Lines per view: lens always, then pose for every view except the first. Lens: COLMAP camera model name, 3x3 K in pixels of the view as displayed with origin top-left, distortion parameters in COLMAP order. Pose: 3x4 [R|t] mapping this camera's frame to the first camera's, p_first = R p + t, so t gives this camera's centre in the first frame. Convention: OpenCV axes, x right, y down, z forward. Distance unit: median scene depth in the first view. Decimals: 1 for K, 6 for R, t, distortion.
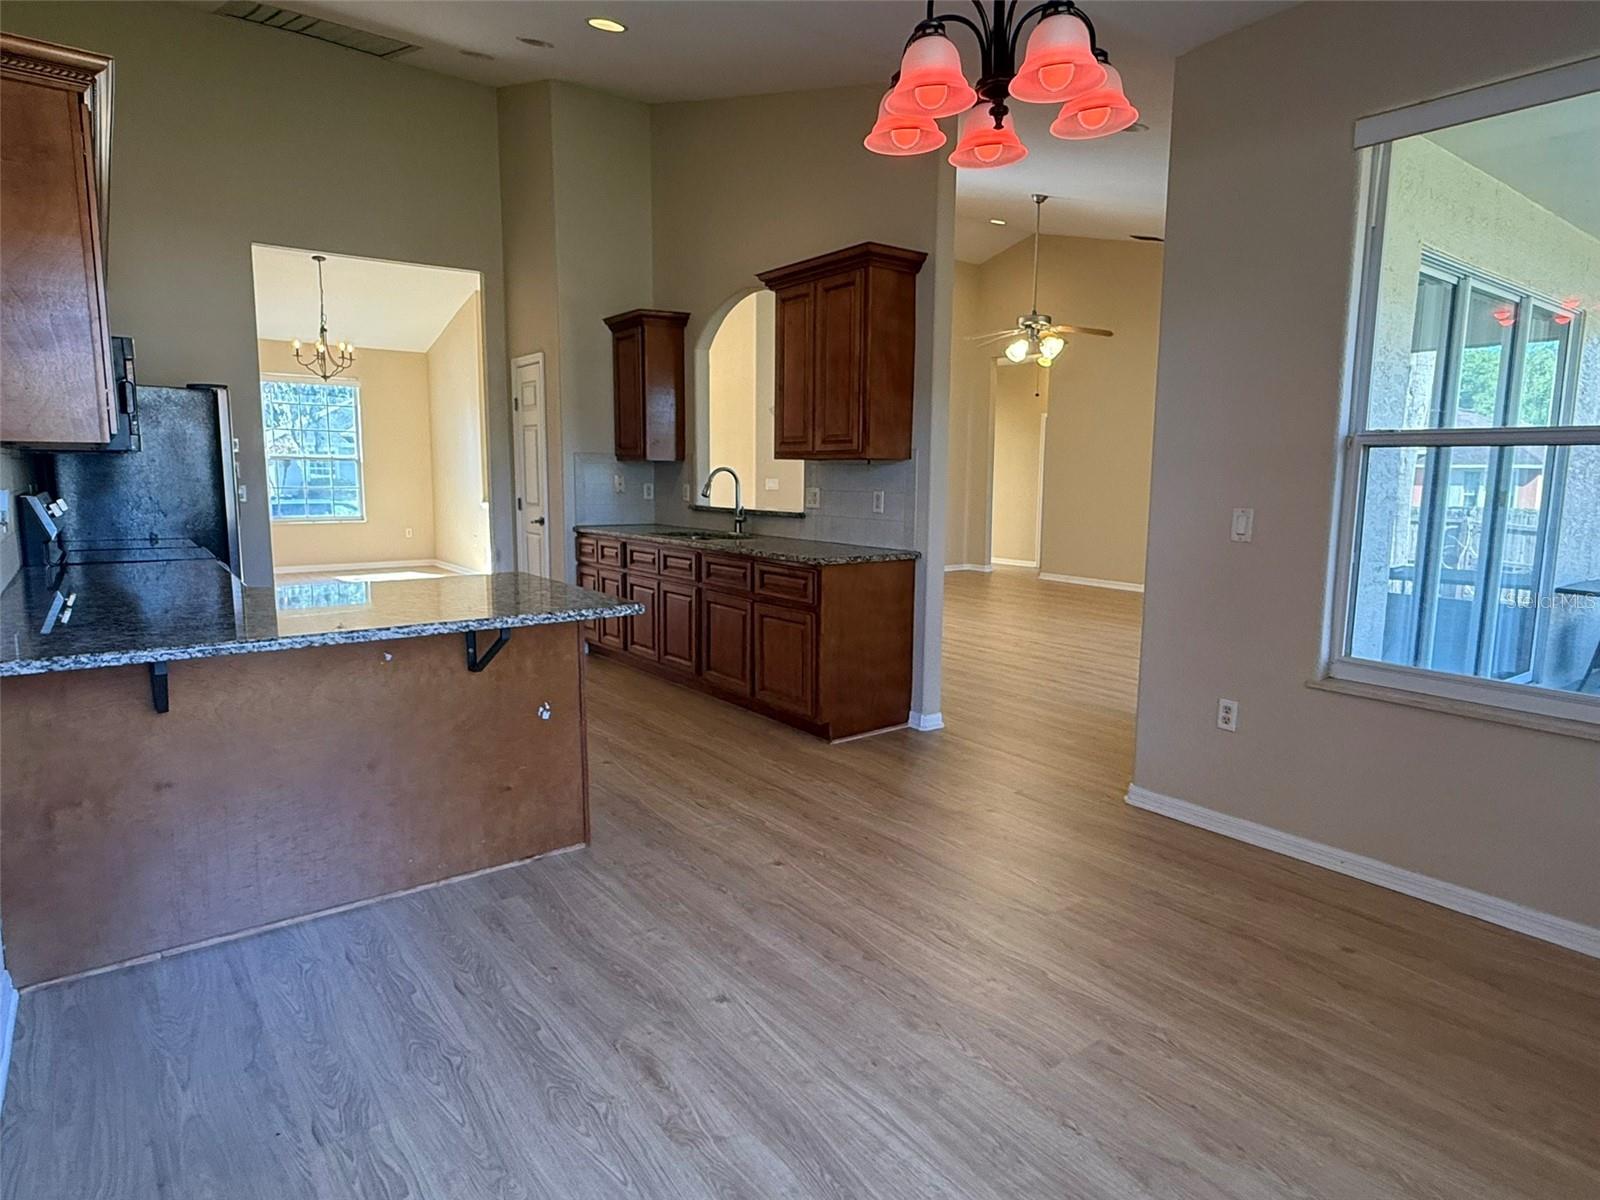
lens RADIAL K [[923.8, 0, 782.8], [0, 923.8, 597.7], [0, 0, 1]] dist [0.003636, -0.000157]
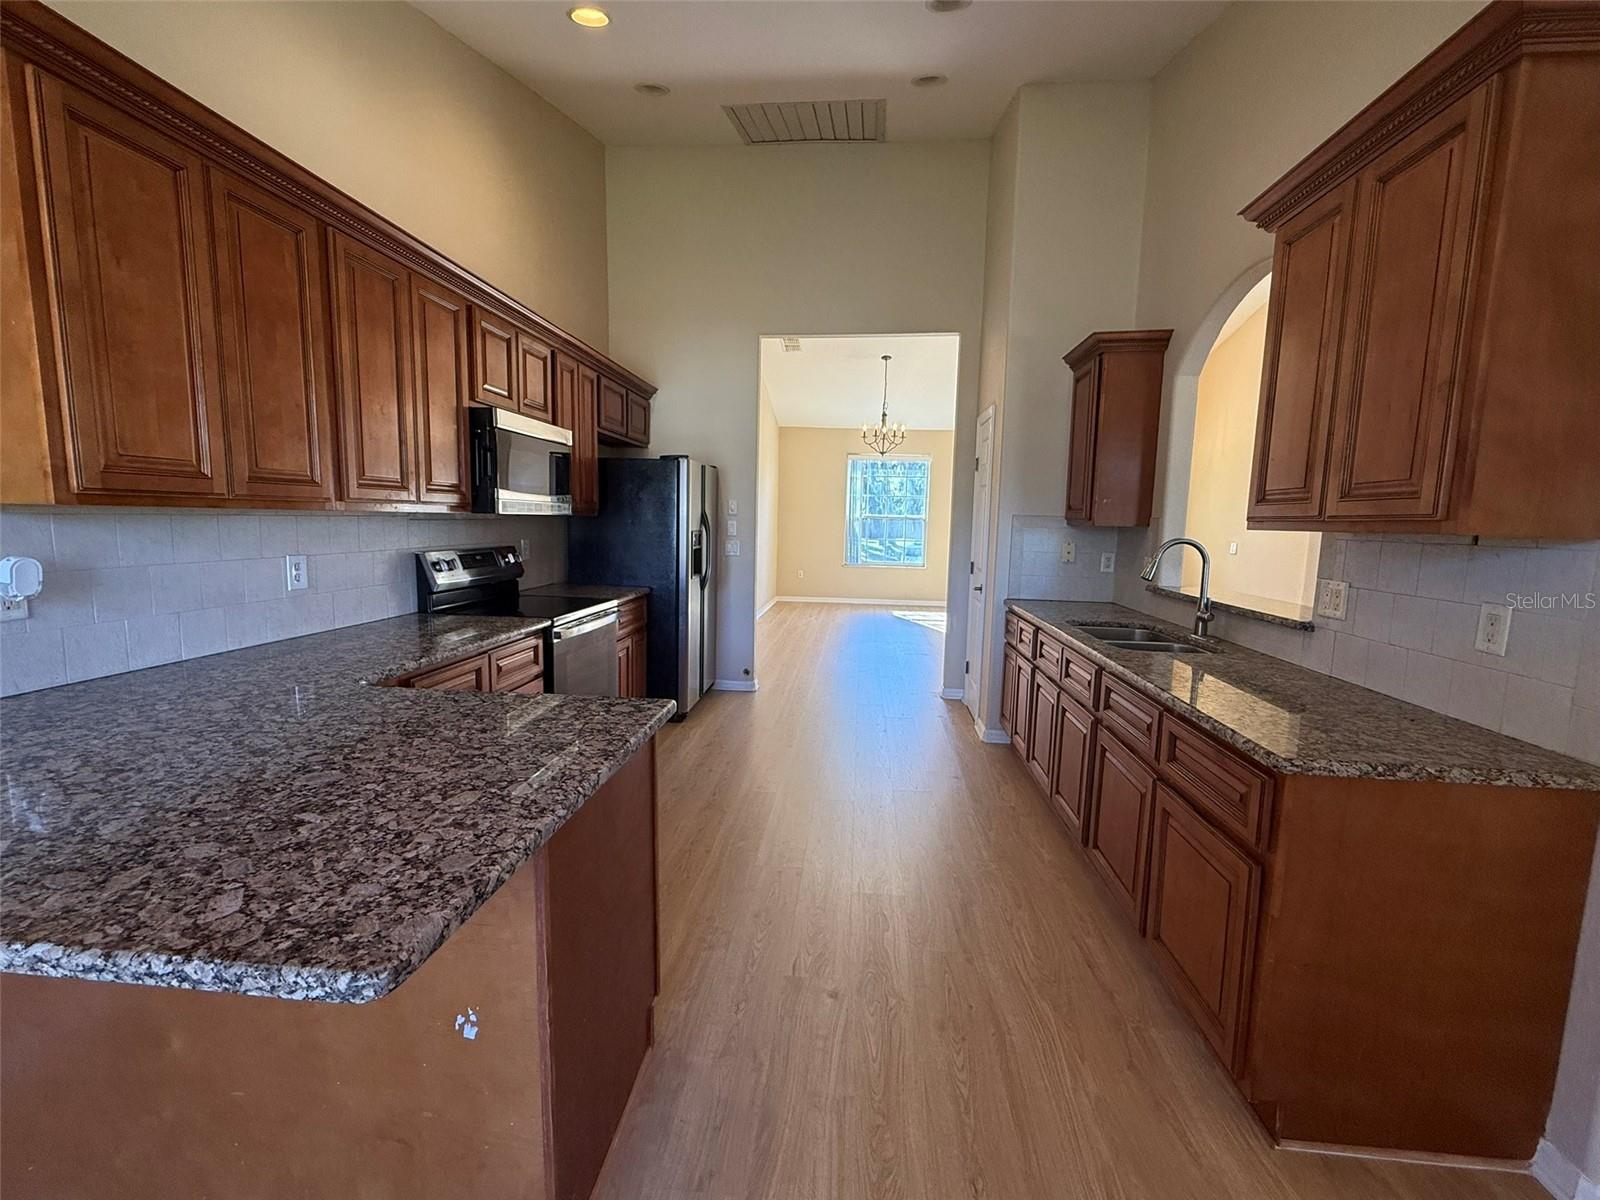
lens RADIAL K [[677.8, 0, 793.3], [0, 677.8, 600.0], [0, 0, 1]] dist [0.005952, -0.001883]
pose [[0.745539, 0.086835, -0.660781, 0.060356], [-0.105592, 0.994343, 0.011534, -0.076721], [0.658044, 0.061174, 0.750490, 0.471346]]
